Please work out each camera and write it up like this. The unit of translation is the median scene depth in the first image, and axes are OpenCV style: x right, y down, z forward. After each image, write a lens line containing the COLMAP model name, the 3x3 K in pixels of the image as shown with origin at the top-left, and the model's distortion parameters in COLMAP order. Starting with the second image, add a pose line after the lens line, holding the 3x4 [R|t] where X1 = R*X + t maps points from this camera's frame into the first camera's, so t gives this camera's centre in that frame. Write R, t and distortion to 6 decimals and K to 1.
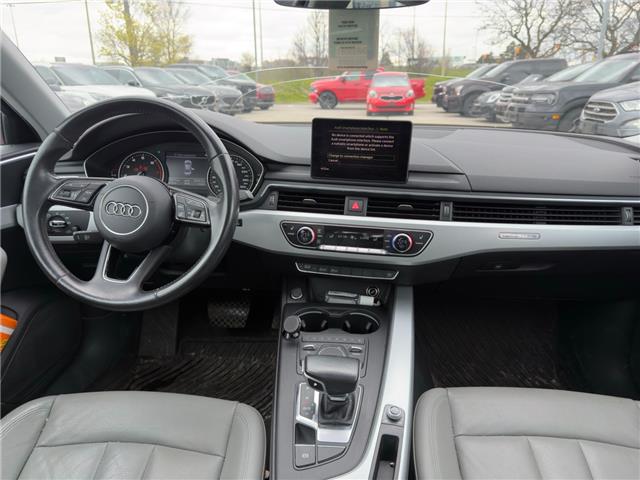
lens RADIAL K [[451.9, 0, 324.8], [0, 451.9, 239.5], [0, 0, 1]] dist [0.035016, -0.039457]
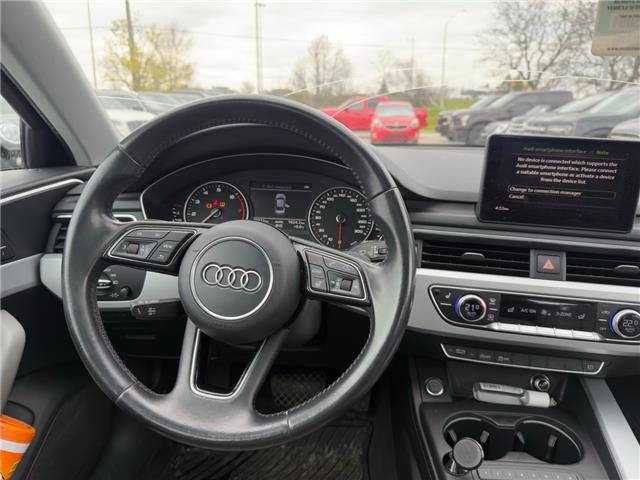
lens RADIAL K [[457.6, 0, 320.6], [0, 457.6, 242.5], [0, 0, 1]] dist [0.003728, -0.005942]
pose [[0.999917, 0.012694, 0.002163, -0.247727], [-0.012557, 0.998426, -0.054655, -0.060974], [-0.002853, 0.054624, 0.998503, 0.297660]]
